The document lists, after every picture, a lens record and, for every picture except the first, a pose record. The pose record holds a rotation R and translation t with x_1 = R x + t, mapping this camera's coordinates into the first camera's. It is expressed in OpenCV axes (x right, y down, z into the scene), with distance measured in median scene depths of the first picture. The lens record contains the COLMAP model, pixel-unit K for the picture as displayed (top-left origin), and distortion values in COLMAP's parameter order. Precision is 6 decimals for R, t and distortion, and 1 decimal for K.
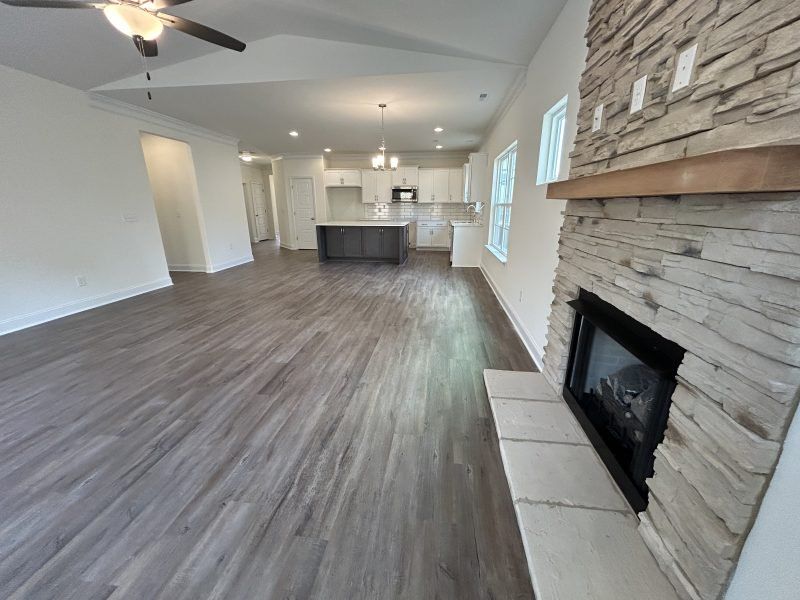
lens RADIAL K [[319.5, 0, 399.3], [0, 319.5, 300.9], [0, 0, 1]] dist [0.000058, 0.000070]
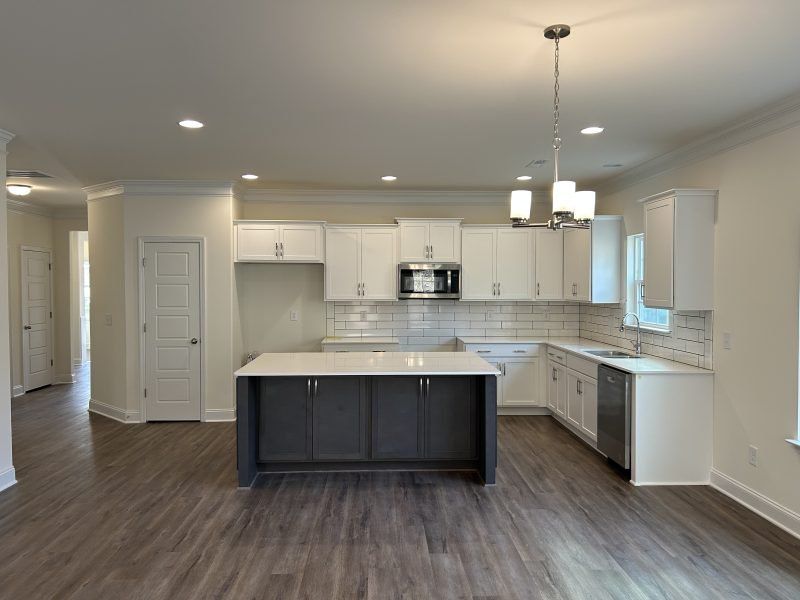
lens RADIAL K [[587.7, 0, 400.9], [0, 587.7, 302.3], [0, 0, 1]] dist [0.025466, -0.003745]
pose [[0.983686, -0.002061, 0.179881, -0.160129], [0.048675, 0.965685, -0.255116, -0.114052], [-0.173182, 0.259710, 0.950031, 0.286392]]
